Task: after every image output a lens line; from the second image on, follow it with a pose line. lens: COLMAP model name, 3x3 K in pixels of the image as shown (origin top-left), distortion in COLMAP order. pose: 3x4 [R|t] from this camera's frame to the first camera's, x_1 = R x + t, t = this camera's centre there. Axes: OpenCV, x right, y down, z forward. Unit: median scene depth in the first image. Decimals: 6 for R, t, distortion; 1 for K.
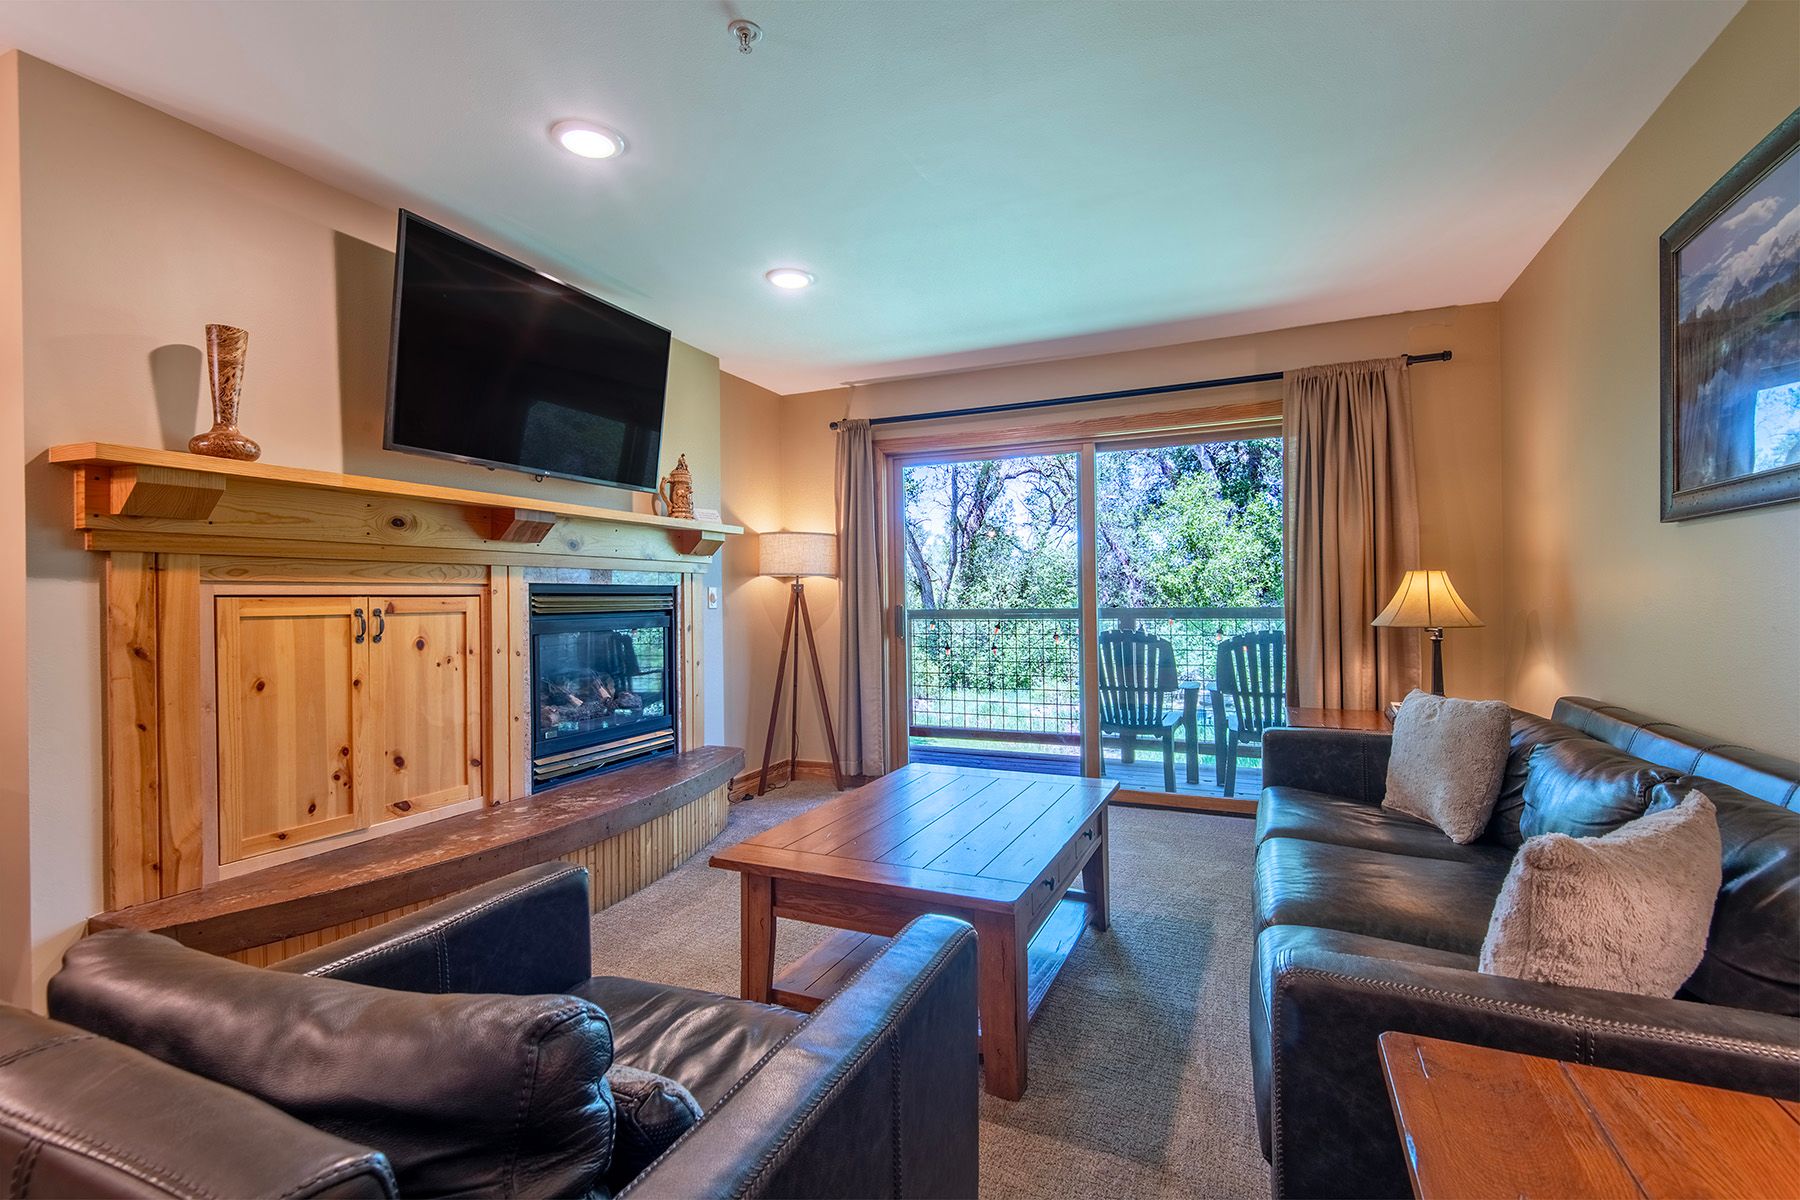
lens RADIAL K [[823.8, 0, 883.2], [0, 823.8, 601.2], [0, 0, 1]] dist [0.025293, -0.010694]
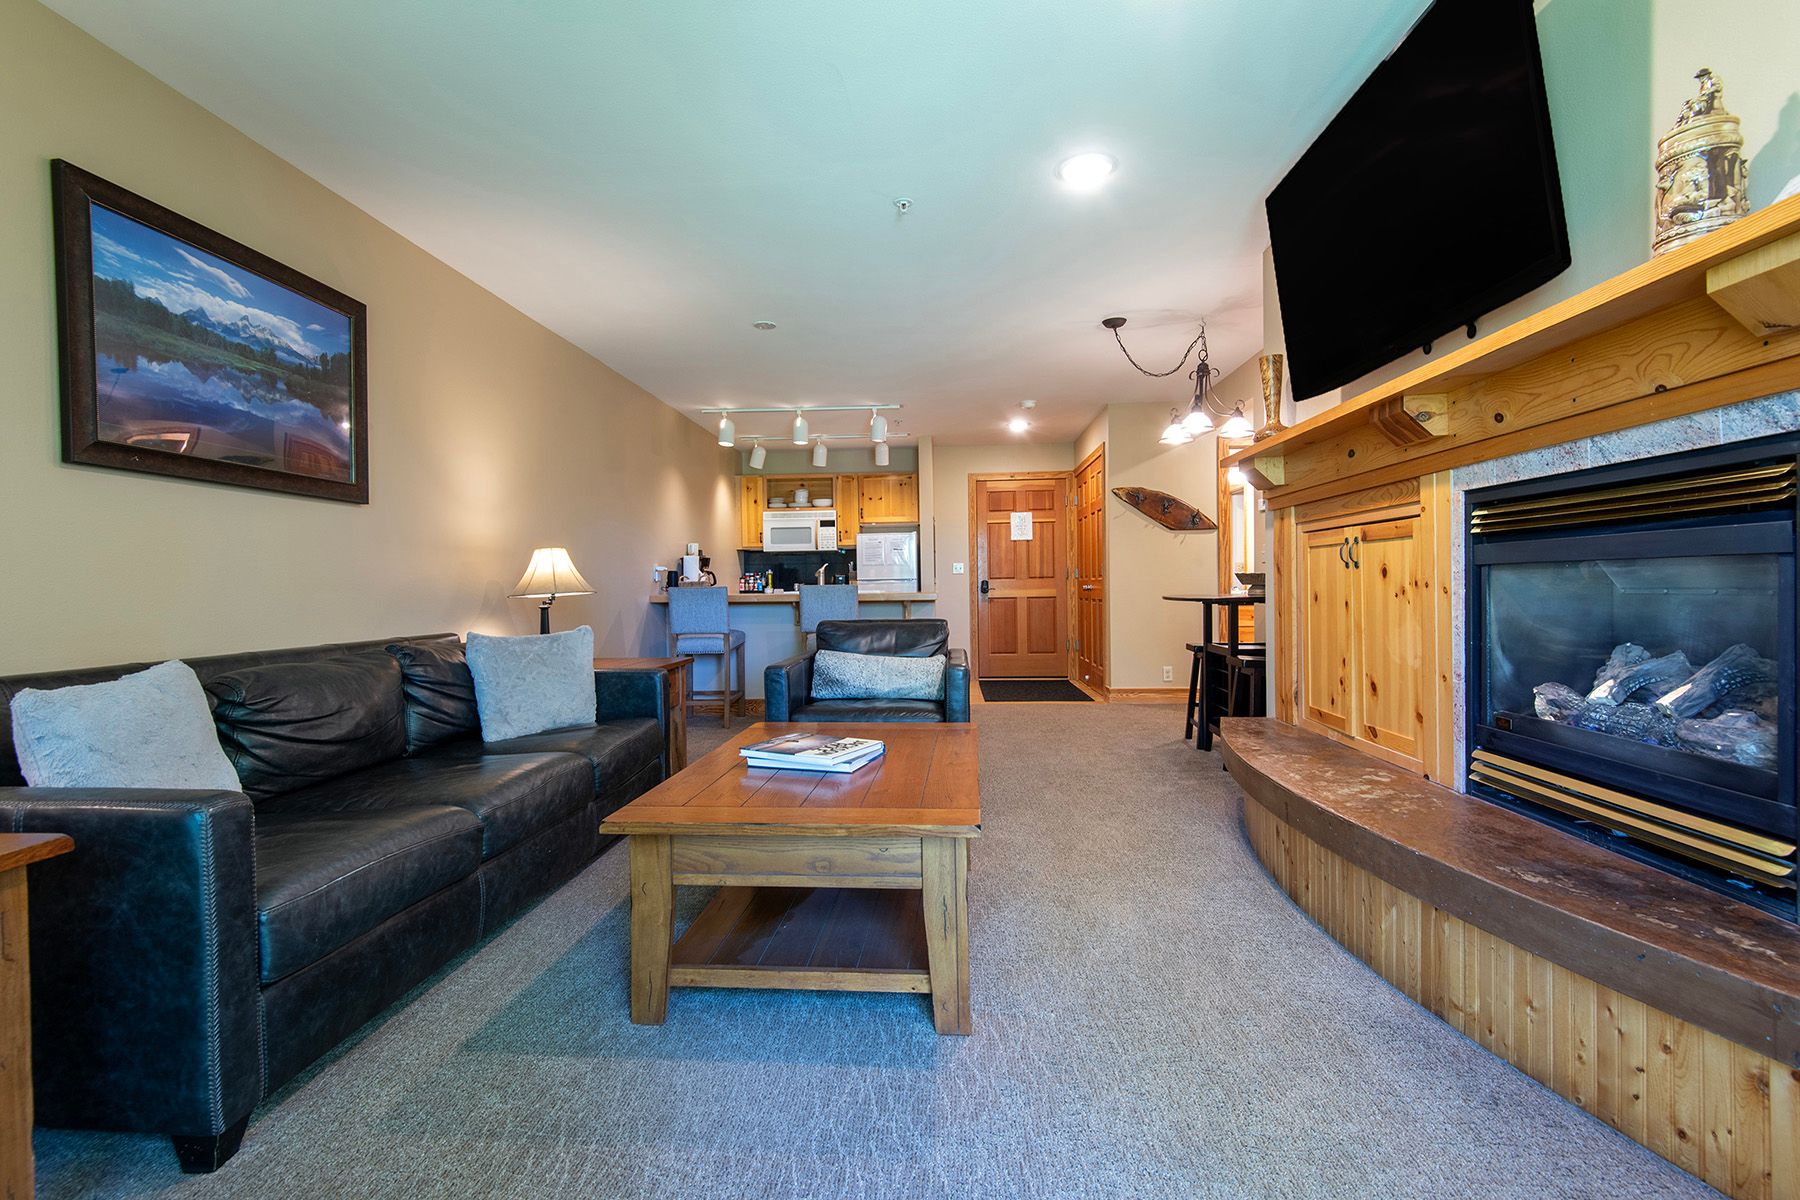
lens RADIAL K [[823.8, 0, 906.2], [0, 823.8, 601.7], [0, 0, 1]] dist [0.025293, -0.010694]
pose [[-0.938603, 0.033833, -0.343336, 0.200677], [0.026458, 0.999308, 0.026144, 0.032439], [0.343983, 0.015455, -0.938849, 1.187469]]
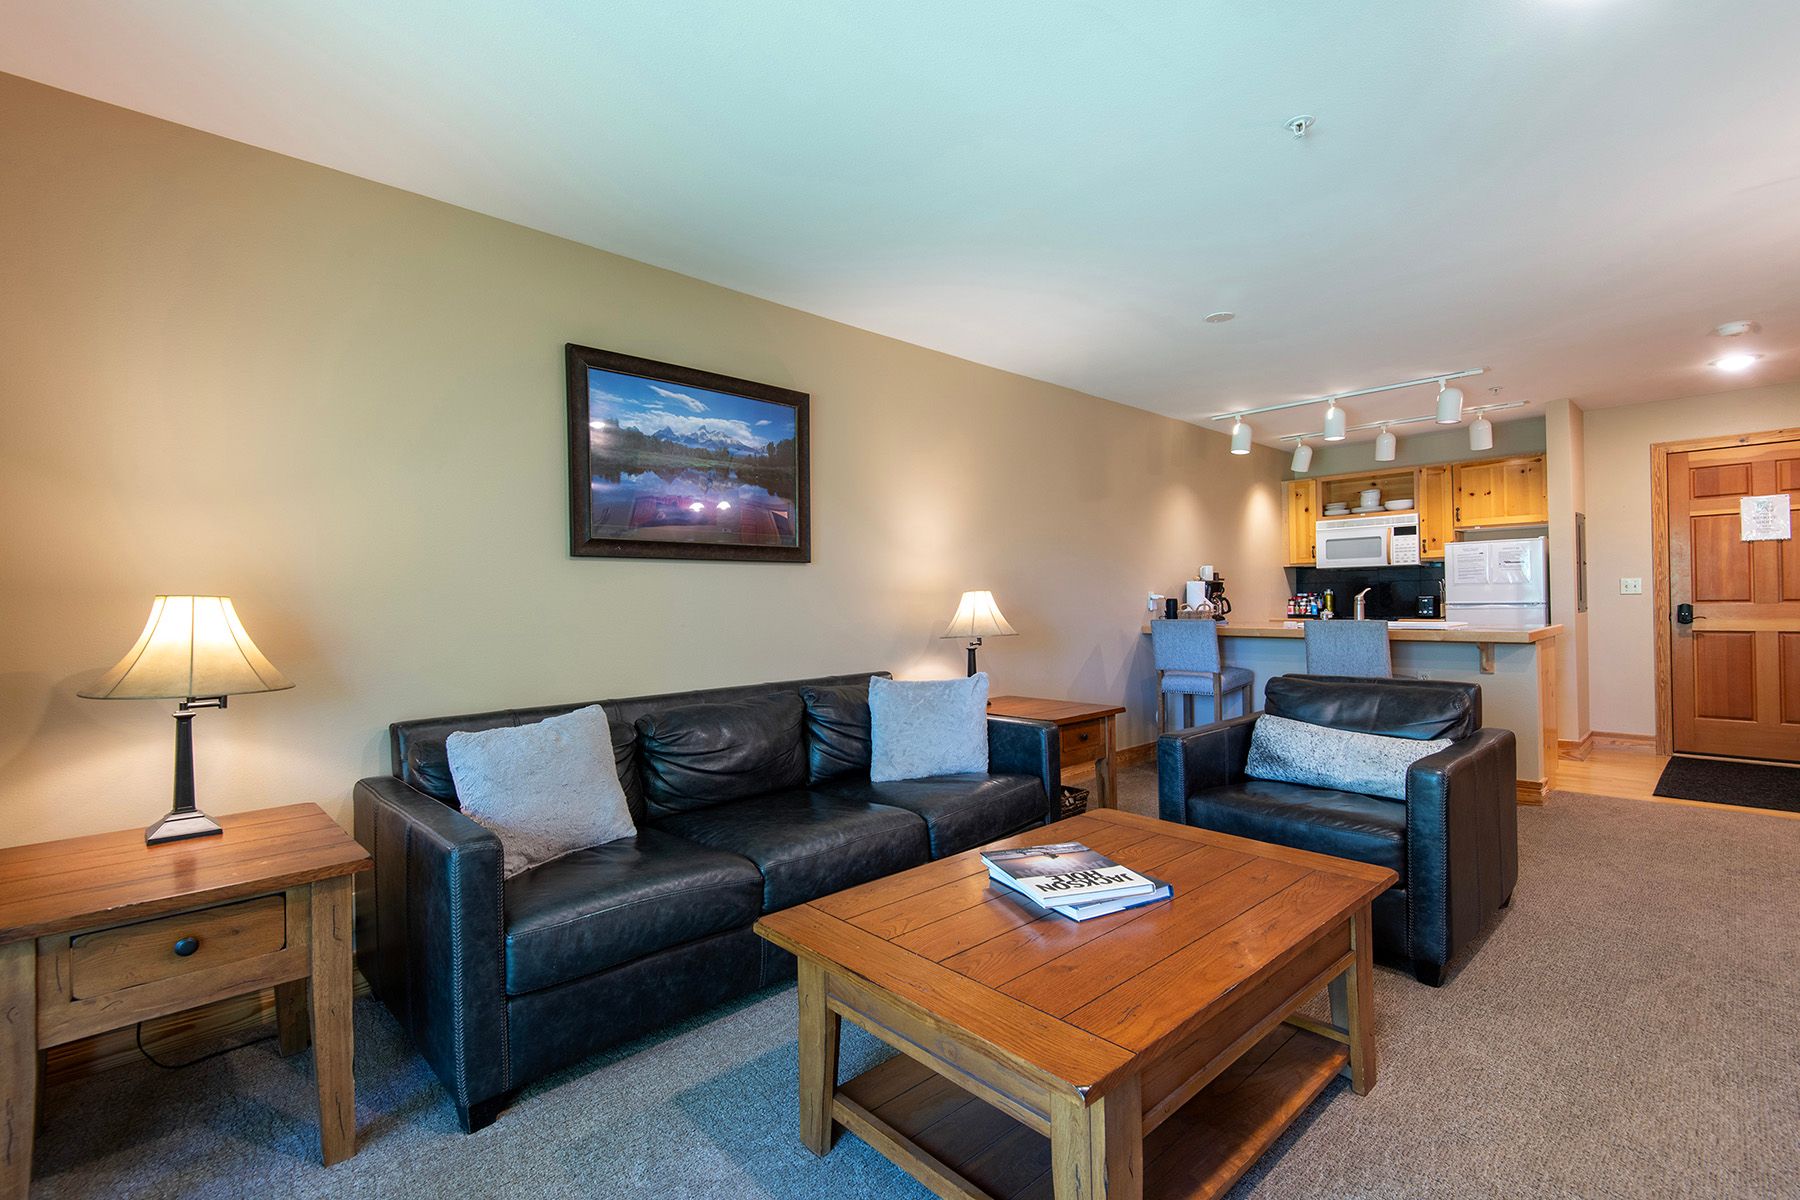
lens RADIAL K [[823.8, 0, 897.7], [0, 823.8, 597.2], [0, 0, 1]] dist [0.025293, -0.010694]
pose [[-0.920733, 0.030905, 0.388968, -0.032224], [0.031356, 0.999495, -0.005191, -0.004895], [-0.388932, 0.007417, -0.921237, 1.081715]]
